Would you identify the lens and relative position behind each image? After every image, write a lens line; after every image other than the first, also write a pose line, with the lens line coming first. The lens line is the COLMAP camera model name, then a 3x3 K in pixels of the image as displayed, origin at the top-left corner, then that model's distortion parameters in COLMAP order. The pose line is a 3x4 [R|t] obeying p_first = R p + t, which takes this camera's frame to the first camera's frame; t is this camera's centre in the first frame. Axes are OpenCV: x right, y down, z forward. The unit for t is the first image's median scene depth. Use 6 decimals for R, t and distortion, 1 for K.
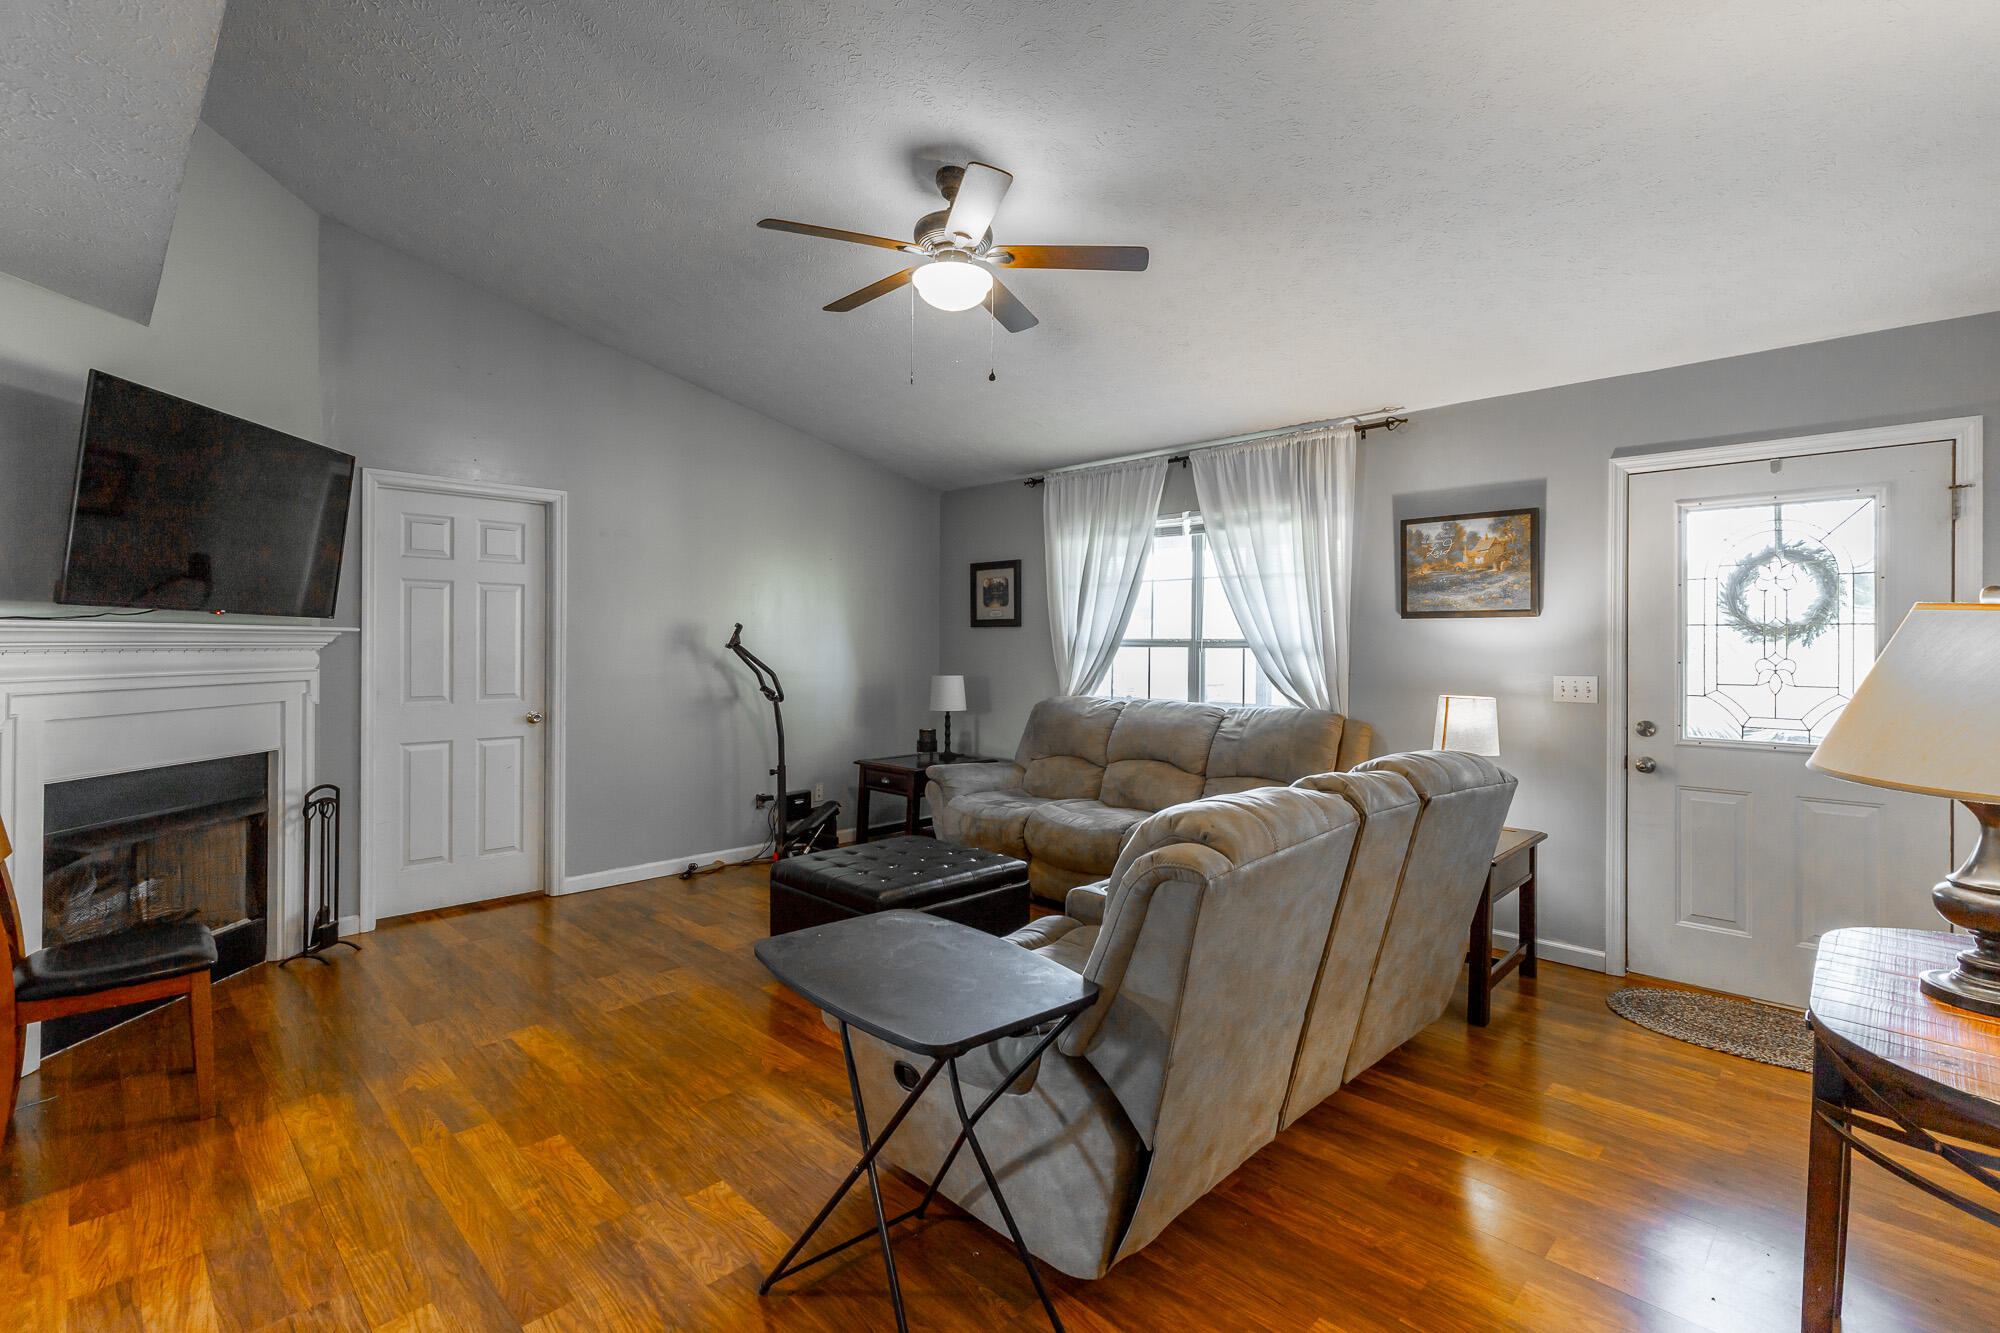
lens RADIAL K [[911.8, 0, 1003.5], [0, 911.8, 651.5], [0, 0, 1]] dist [0.017488, 0.000418]
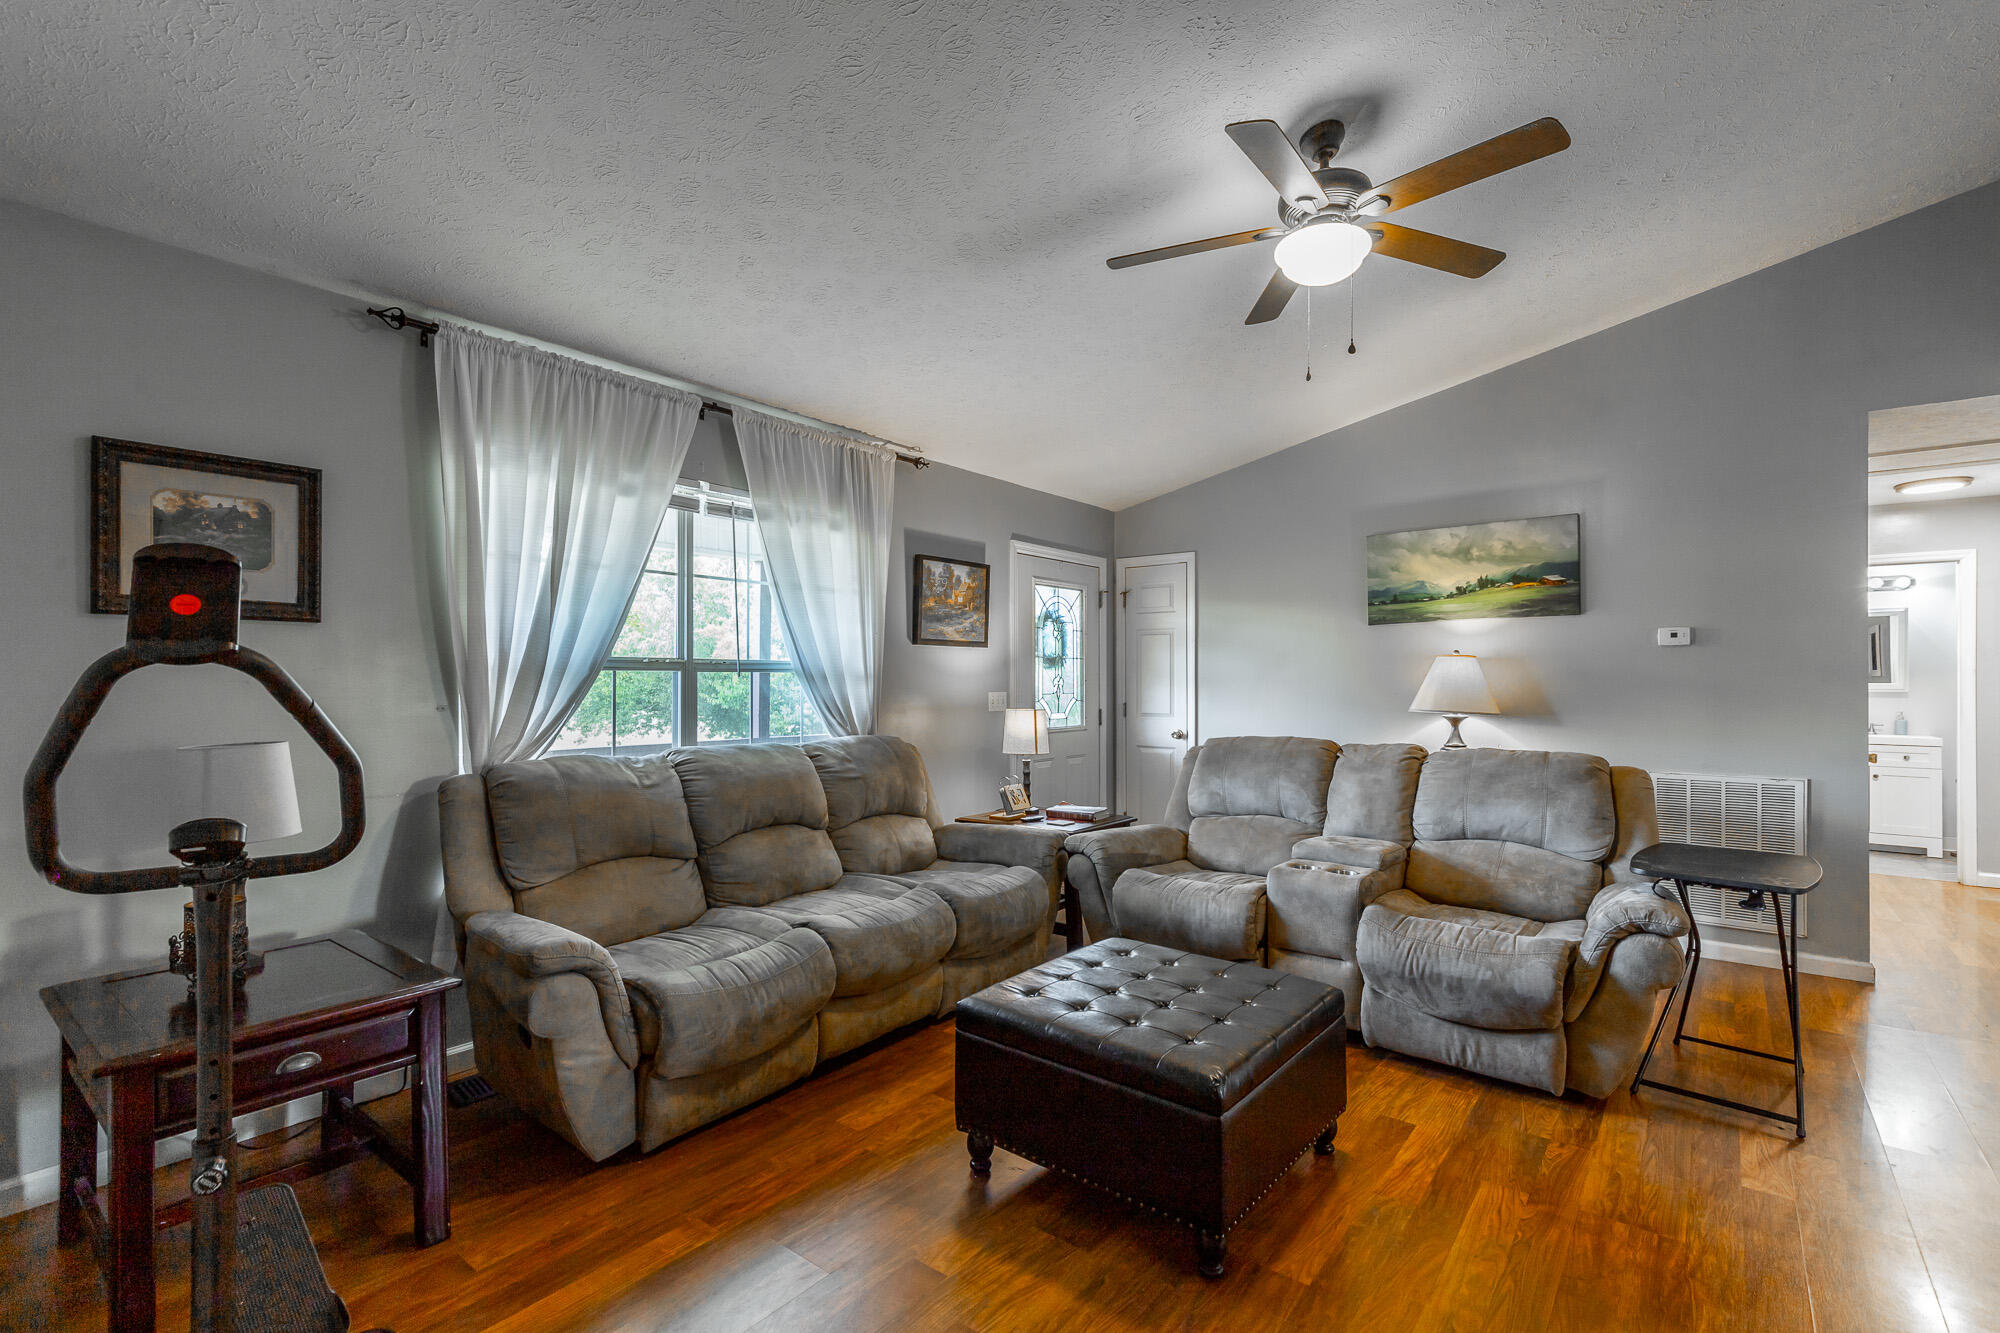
lens RADIAL K [[911.8, 0, 1003.8], [0, 911.8, 673.3], [0, 0, 1]] dist [0.017488, 0.000418]
pose [[-0.107748, -0.002518, 0.994175, -0.654455], [0.002762, 0.999992, 0.002832, -0.004444], [-0.994174, 0.003051, -0.107741, 1.014209]]
